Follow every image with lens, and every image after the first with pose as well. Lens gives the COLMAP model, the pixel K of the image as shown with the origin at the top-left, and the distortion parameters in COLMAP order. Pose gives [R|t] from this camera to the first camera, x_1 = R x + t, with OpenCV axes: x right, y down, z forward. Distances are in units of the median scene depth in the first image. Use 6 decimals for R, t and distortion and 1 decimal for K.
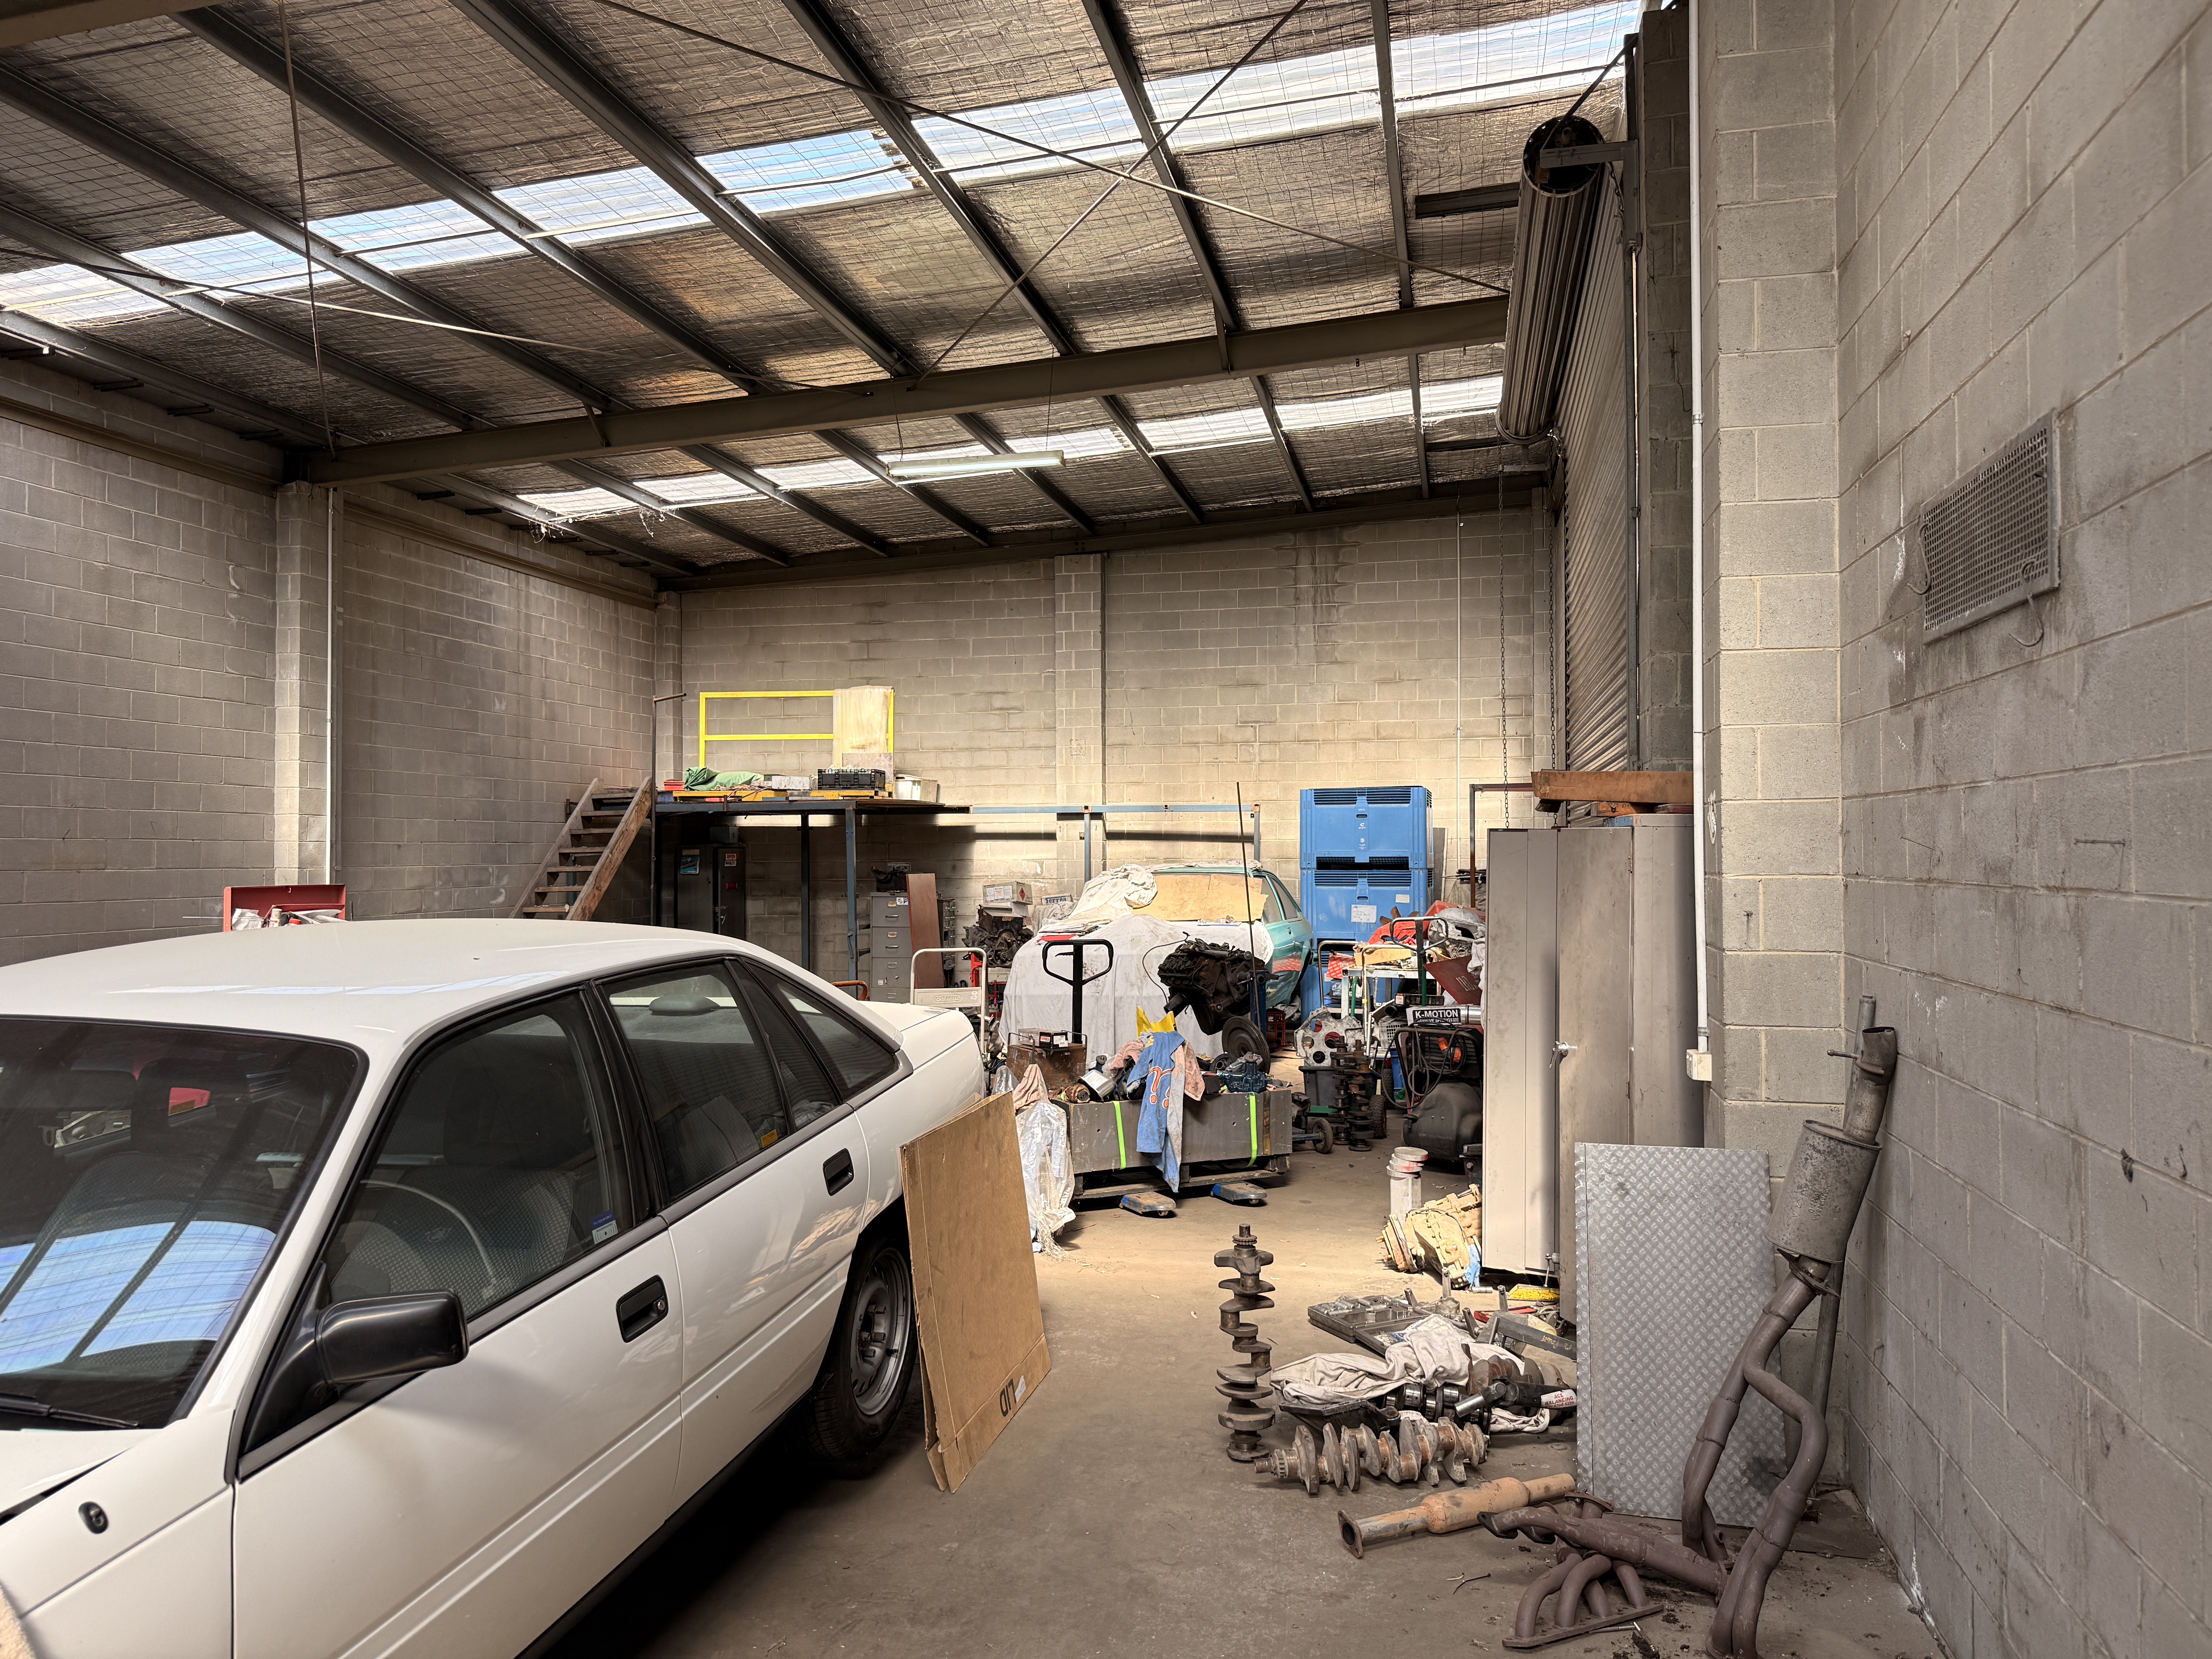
lens RADIAL K [[1525.6, 0, 1106.0], [0, 1525.6, 829.5], [0, 0, 1]] dist [0.165645, -0.348428]
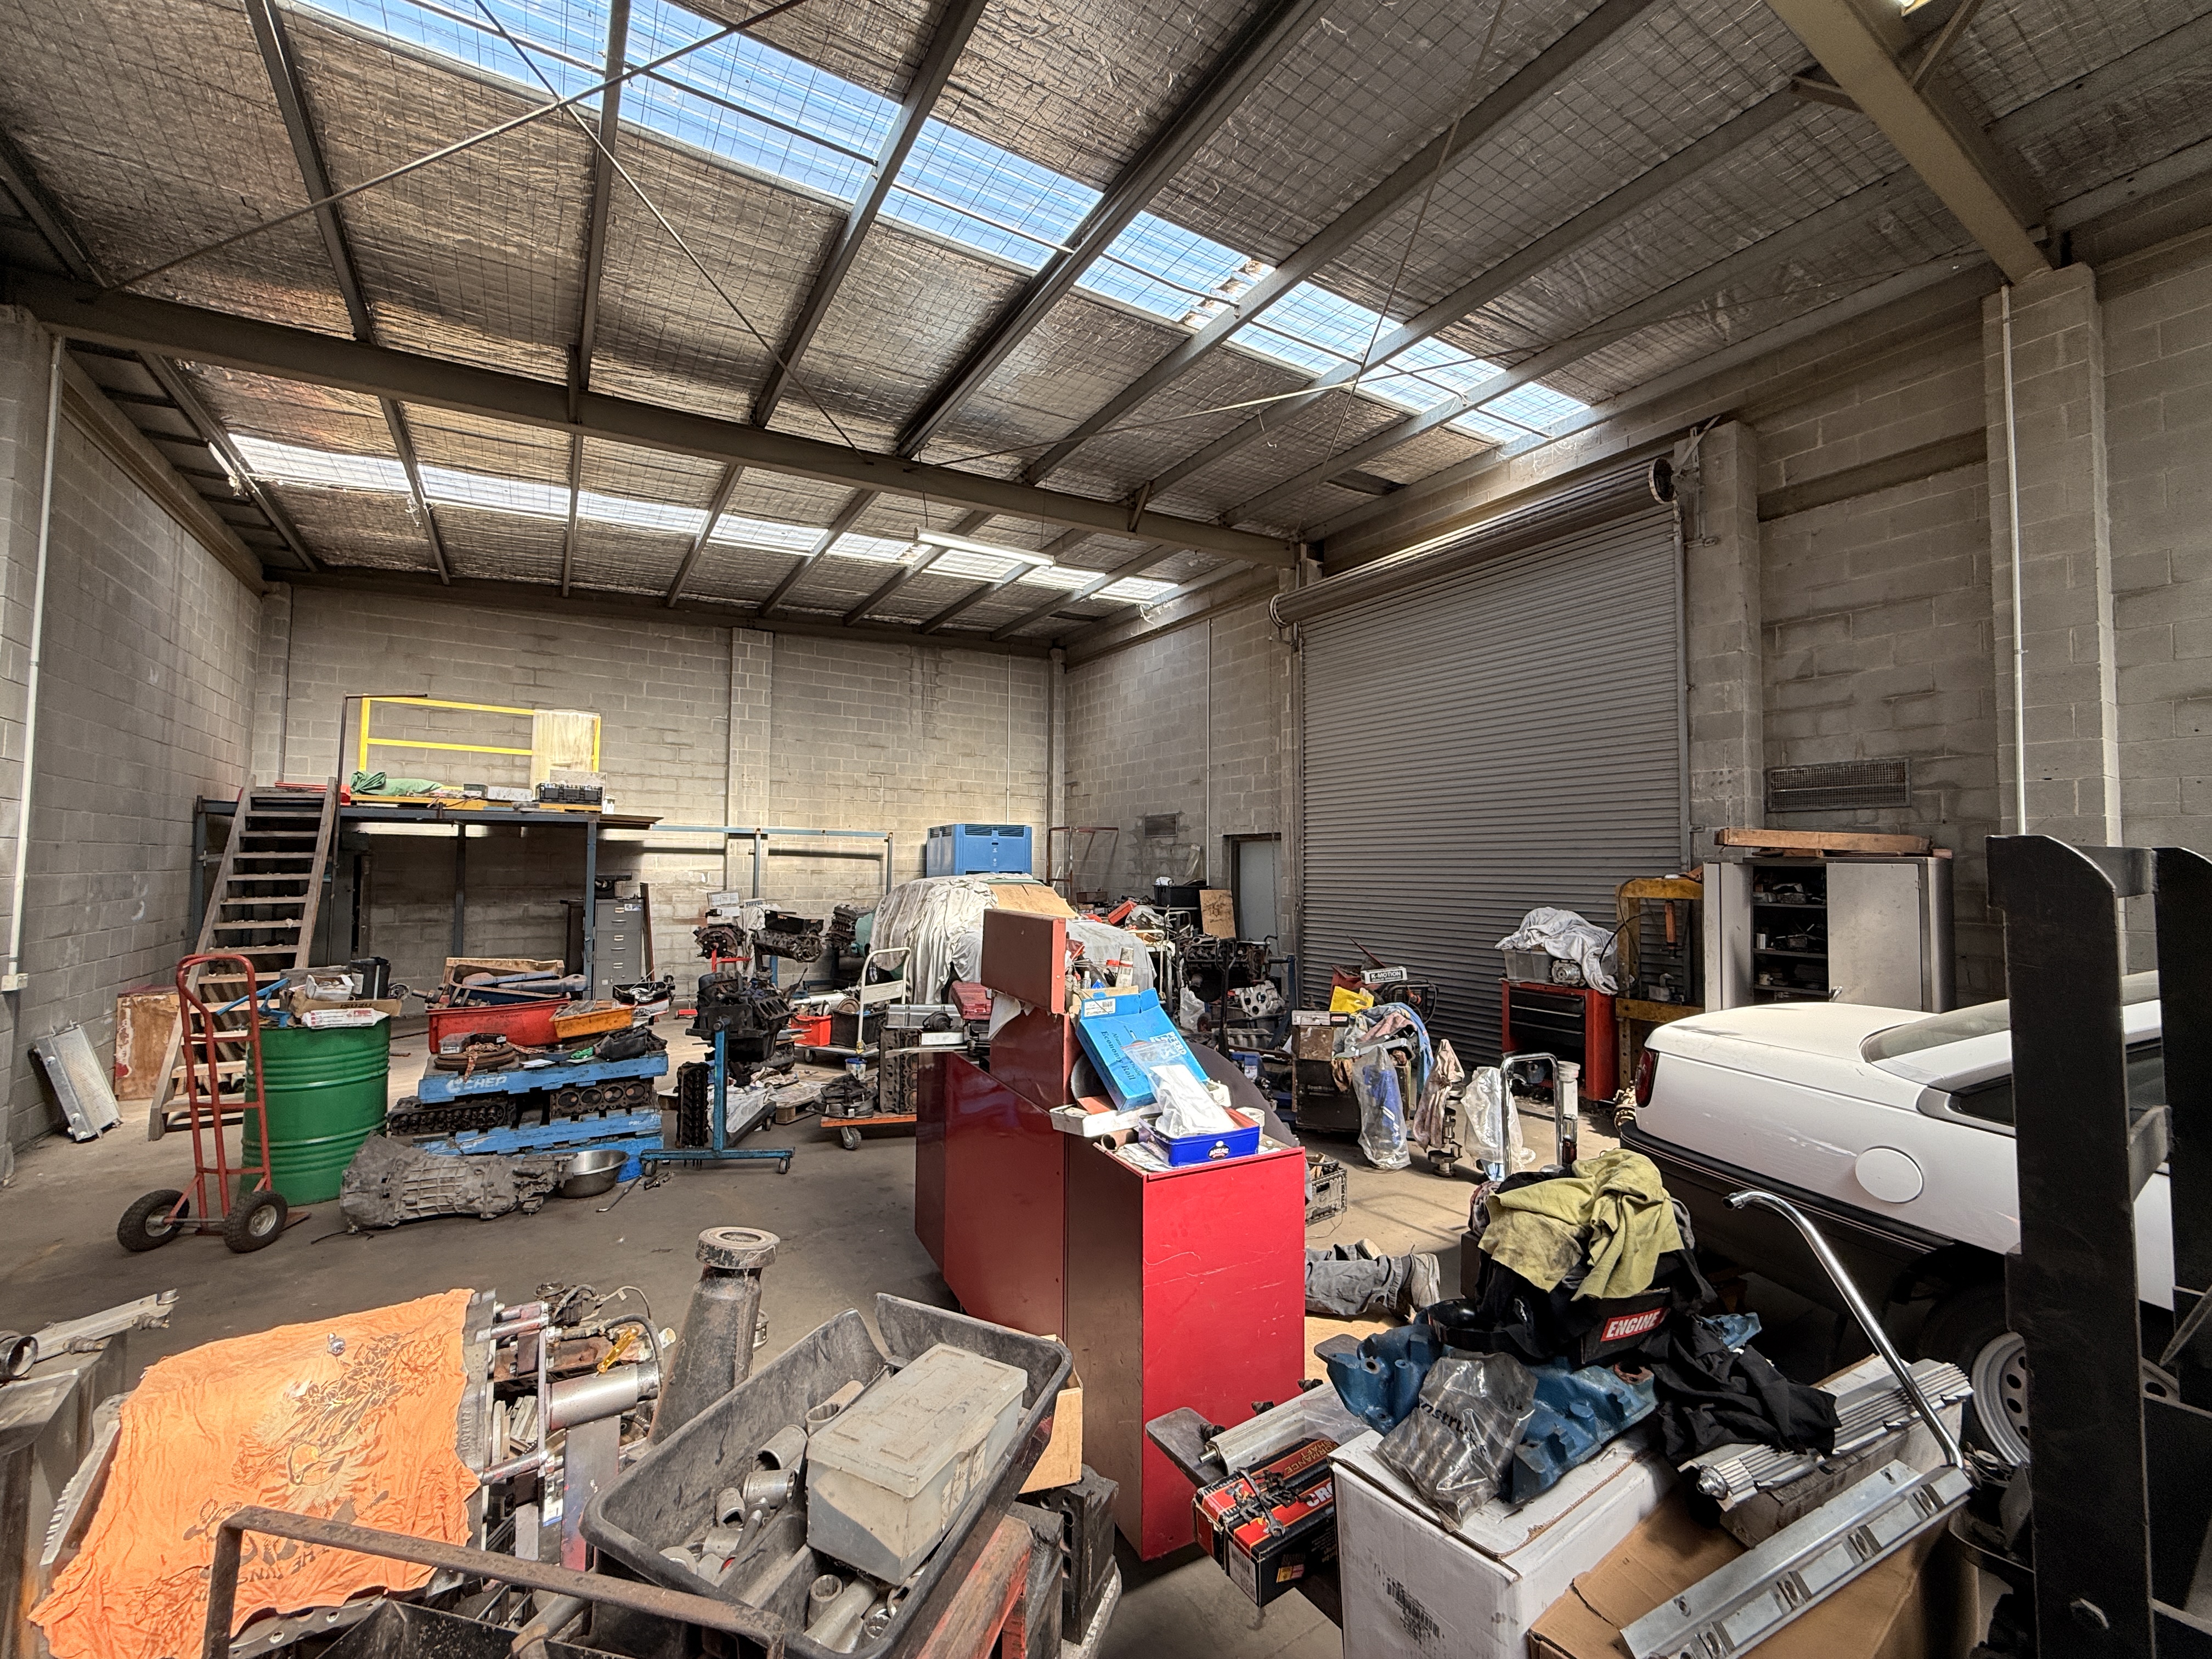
lens RADIAL K [[879.5, 0, 1098.0], [0, 879.5, 830.7], [0, 0, 1]] dist [0.000014, 0.000136]
pose [[0.709556, 0.041057, 0.703452, -0.324120], [-0.023594, 0.999126, -0.034516, 0.004867], [-0.704254, 0.007893, 0.709904, 0.288794]]
